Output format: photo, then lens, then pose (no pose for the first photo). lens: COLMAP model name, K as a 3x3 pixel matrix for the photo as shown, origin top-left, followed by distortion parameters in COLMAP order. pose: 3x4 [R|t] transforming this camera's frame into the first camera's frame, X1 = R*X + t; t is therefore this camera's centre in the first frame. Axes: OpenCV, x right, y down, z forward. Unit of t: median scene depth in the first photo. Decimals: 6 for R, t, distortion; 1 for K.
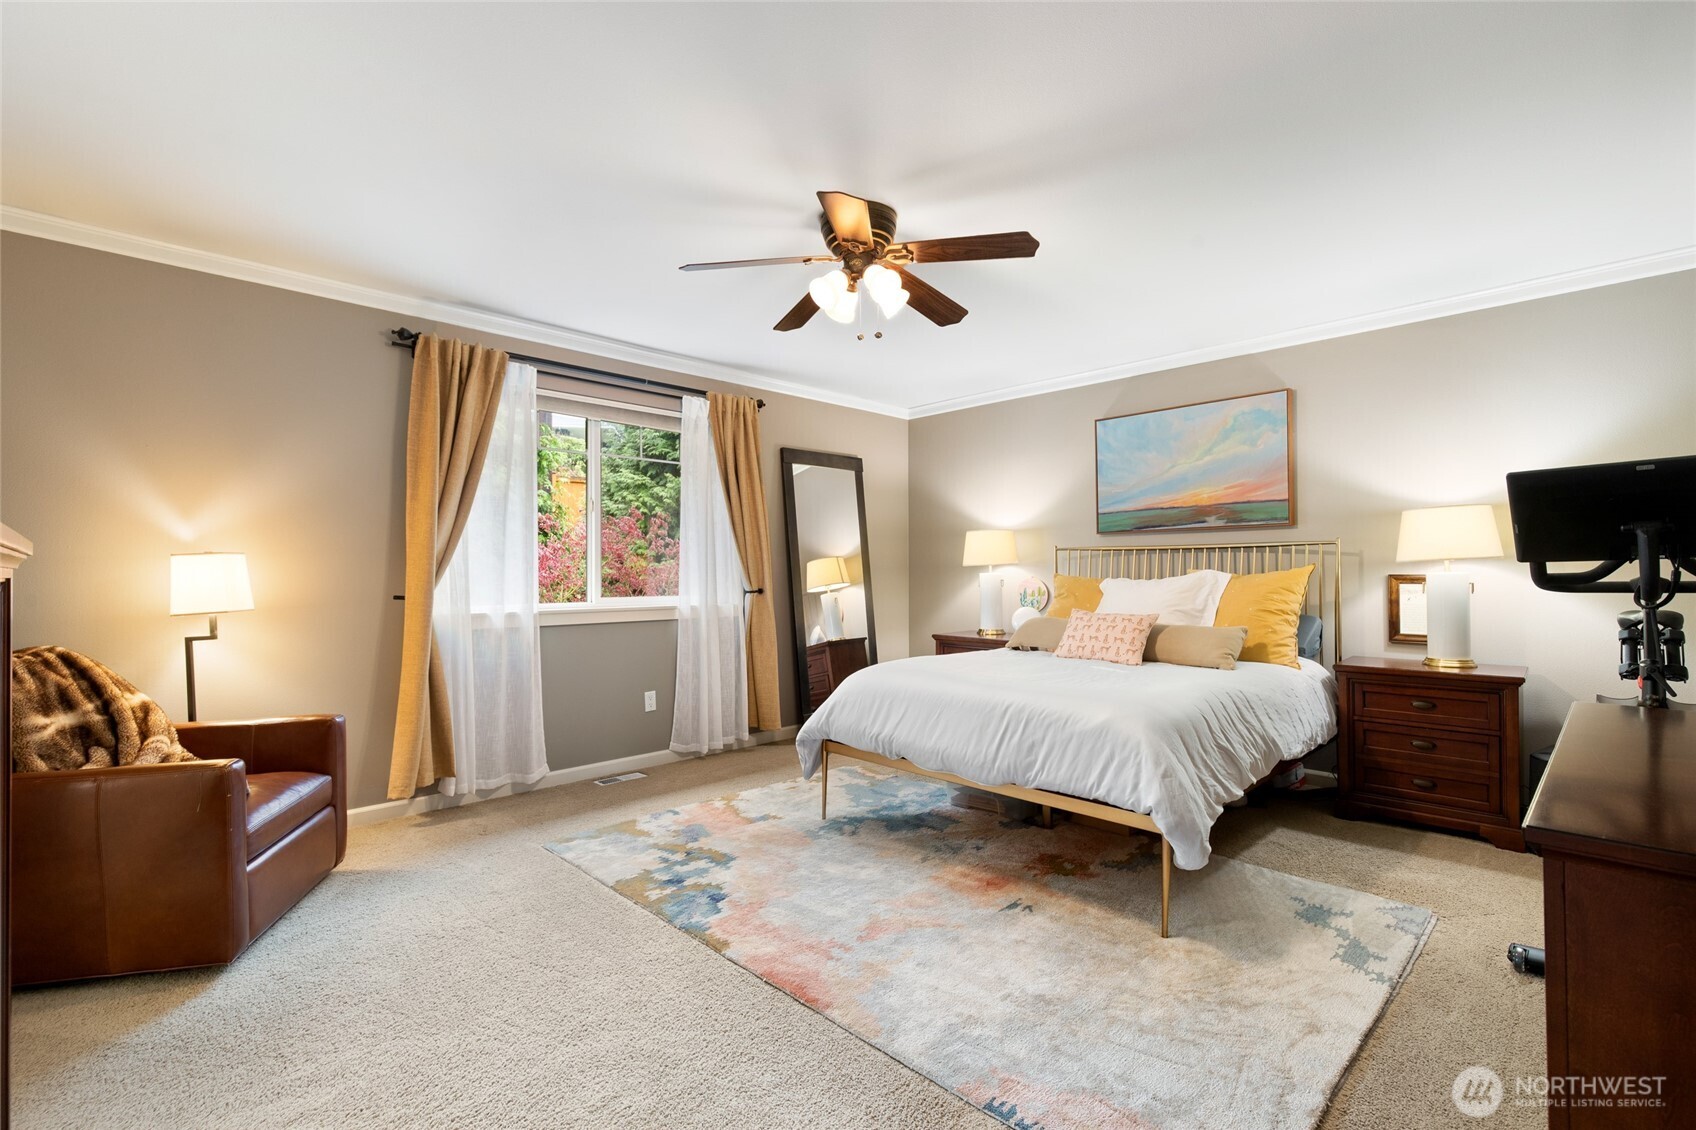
lens RADIAL K [[771.0, 0, 841.0], [0, 771.0, 570.2], [0, 0, 1]] dist [0.006923, -0.002046]
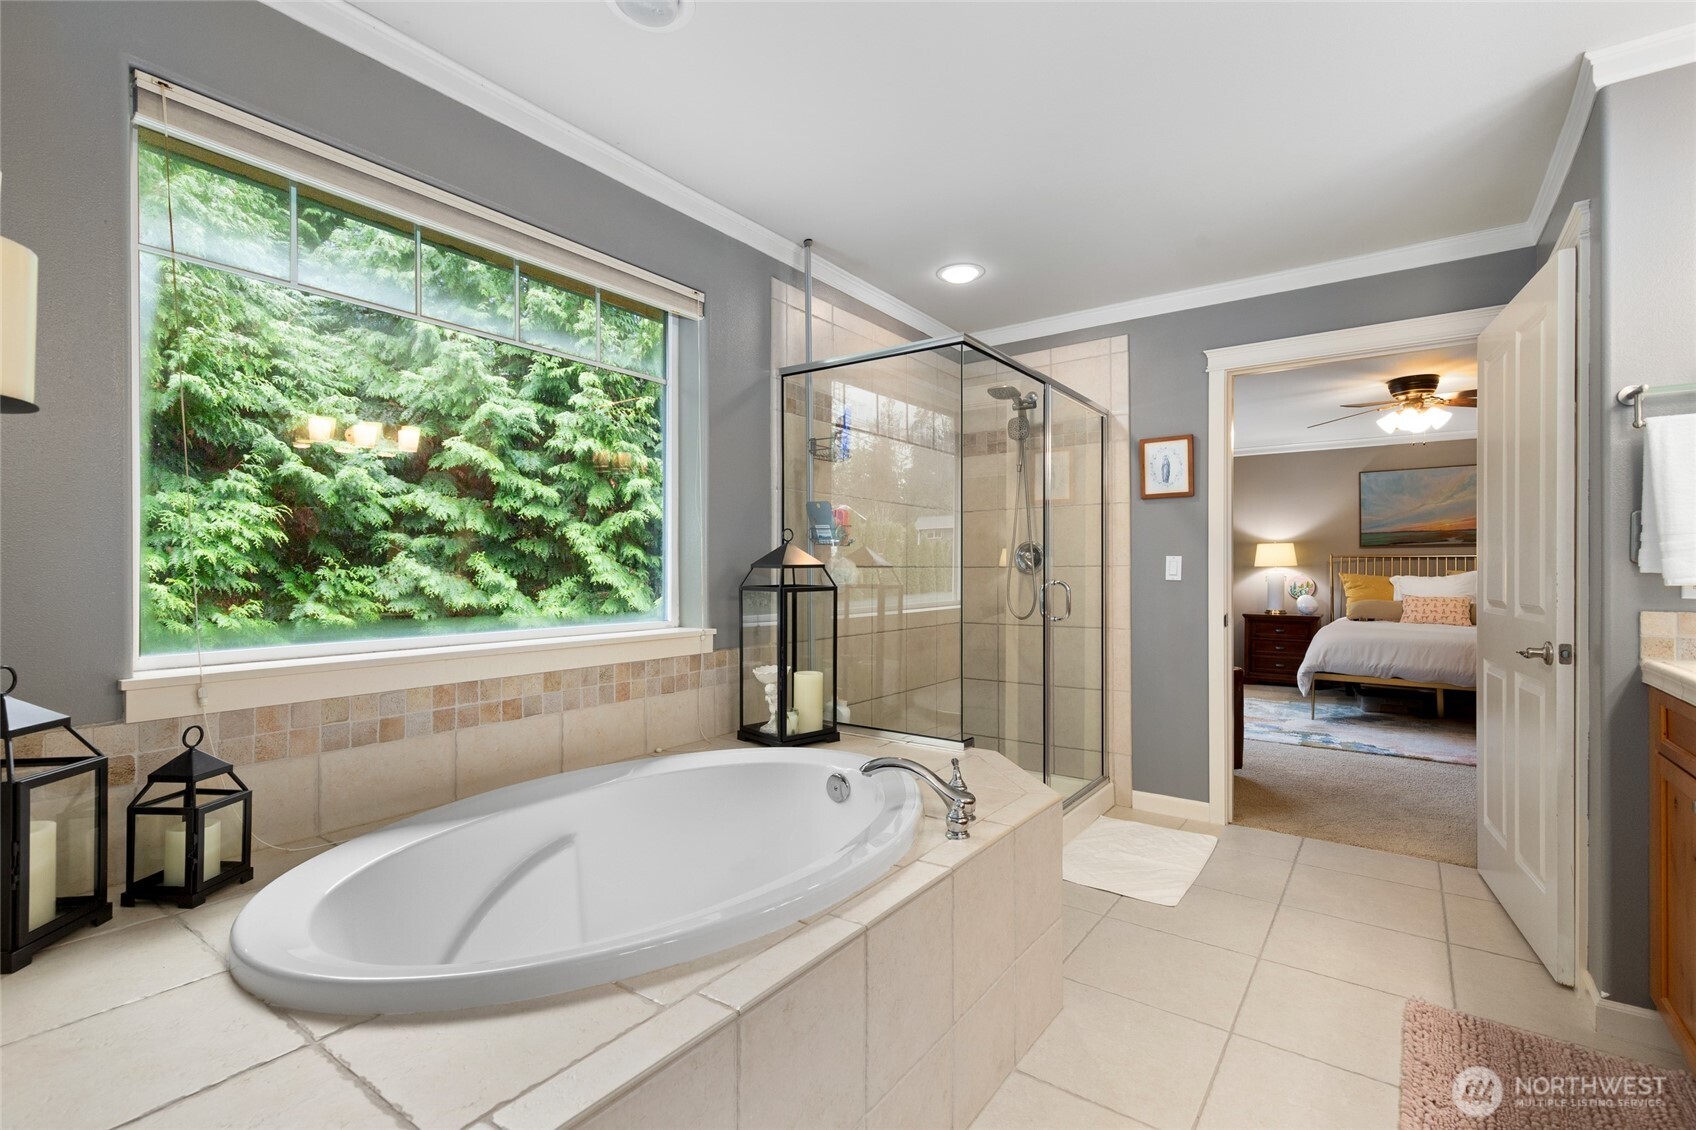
lens RADIAL K [[771.0, 0, 848.0], [0, 771.0, 567.5], [0, 0, 1]] dist [0.006923, -0.002046]
pose [[0.985530, 0.001862, 0.169493, -1.803403], [-0.001778, 0.999998, -0.000645, -0.005740], [-0.169494, 0.000334, 0.985531, -0.660248]]
